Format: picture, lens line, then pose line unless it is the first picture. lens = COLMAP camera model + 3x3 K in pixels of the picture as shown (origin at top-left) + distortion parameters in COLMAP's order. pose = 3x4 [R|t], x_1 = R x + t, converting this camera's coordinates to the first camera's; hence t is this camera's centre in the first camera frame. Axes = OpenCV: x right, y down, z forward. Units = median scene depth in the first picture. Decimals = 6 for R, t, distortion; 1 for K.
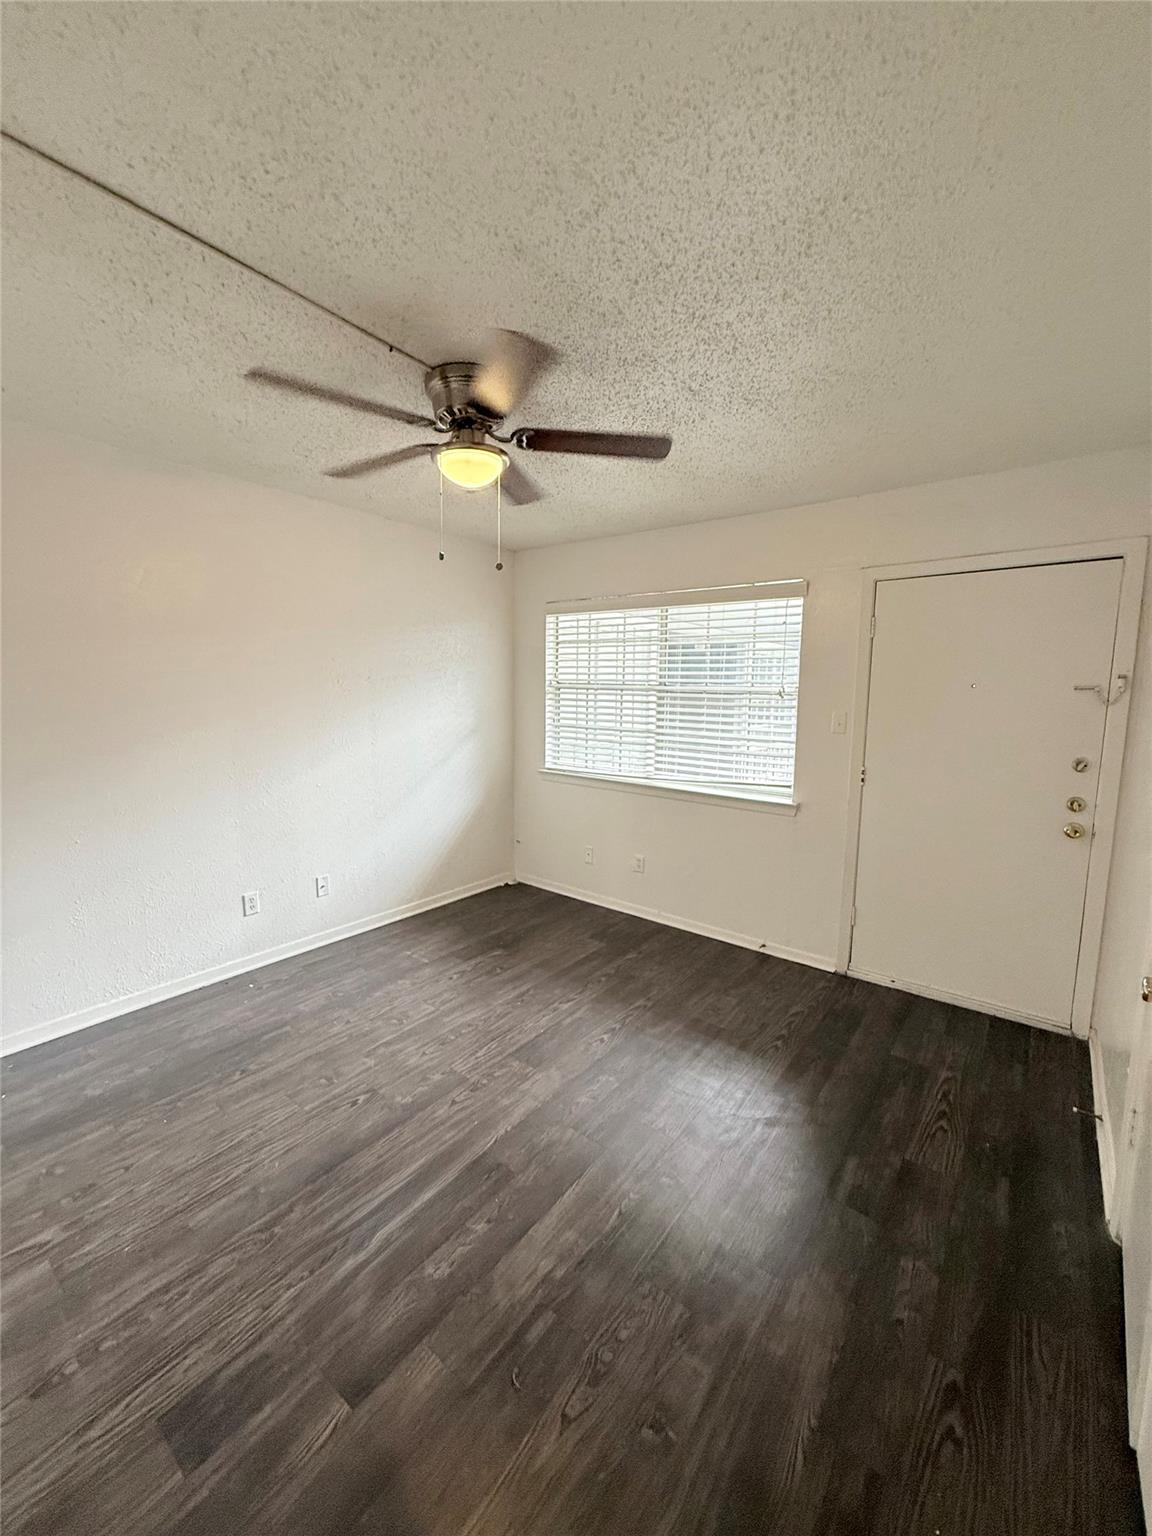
lens RADIAL K [[605.1, 0, 567.6], [0, 605.1, 766.1], [0, 0, 1]] dist [-0.003287, -0.000057]
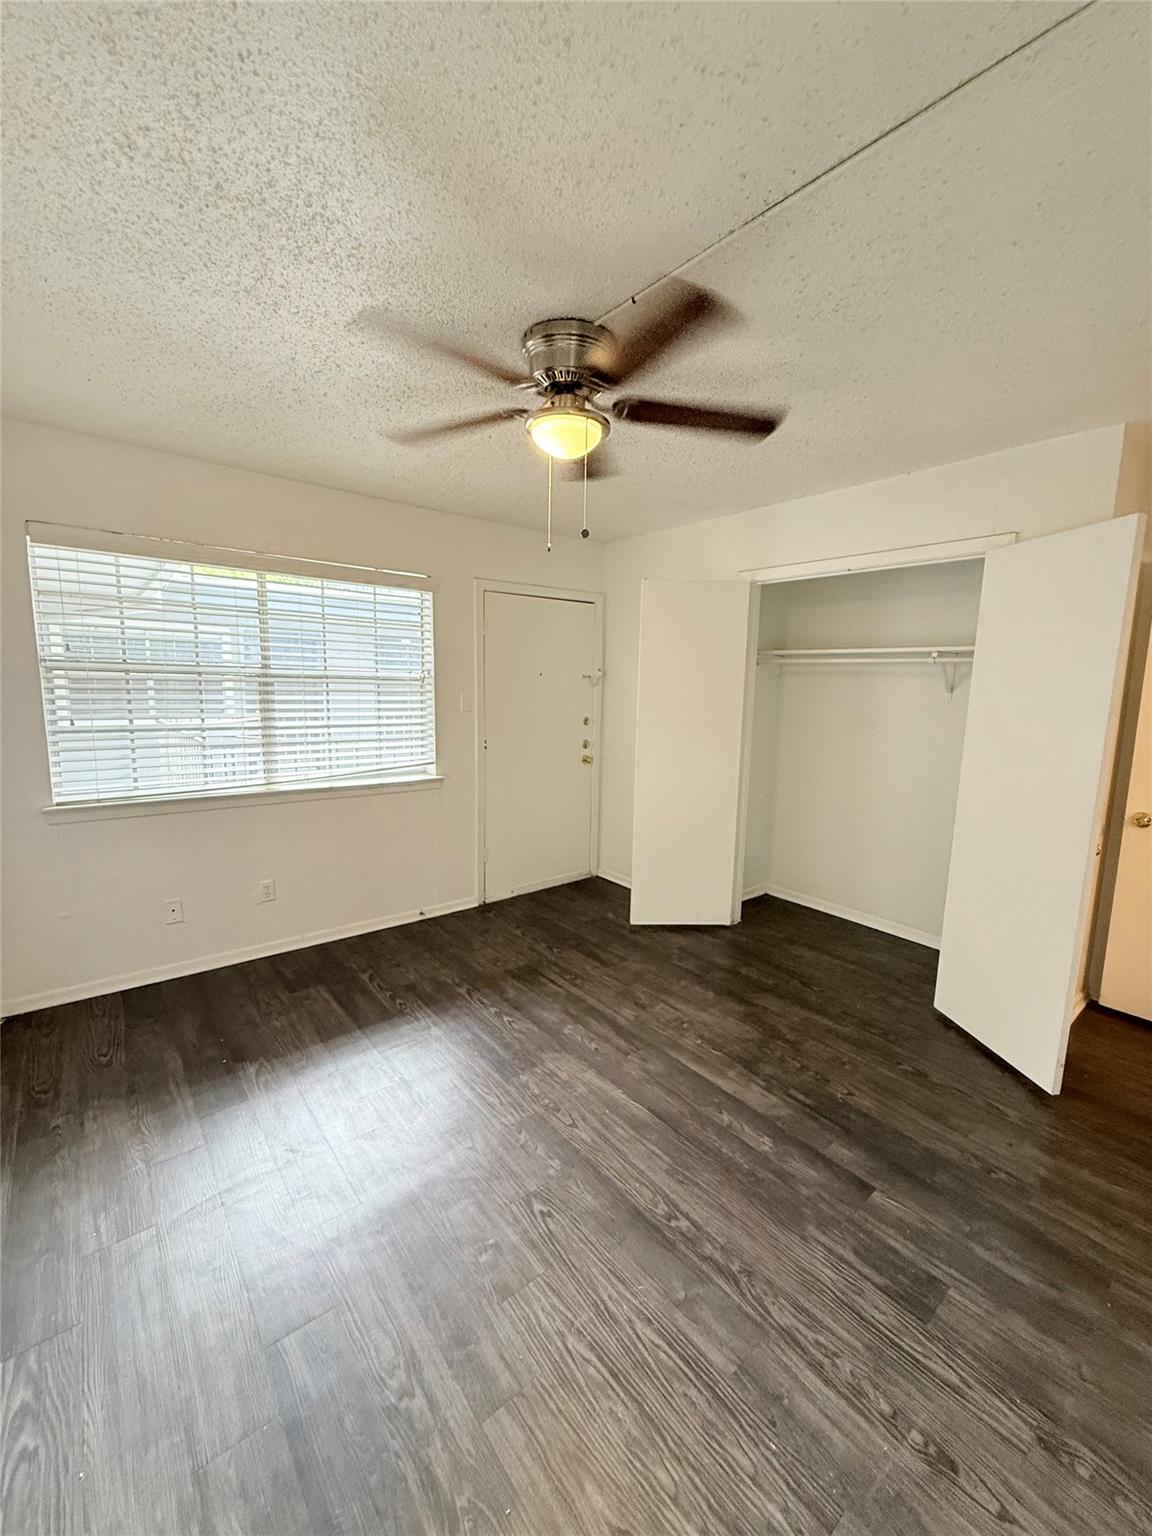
lens RADIAL K [[620.1, 0, 576.0], [0, 620.1, 768.0], [0, 0, 1]] dist [0.001906, 0.000072]
pose [[0.217075, -0.145522, 0.965247, -1.079635], [0.106157, 0.986480, 0.124850, -0.112999], [-0.970365, 0.075366, 0.229589, 0.767144]]
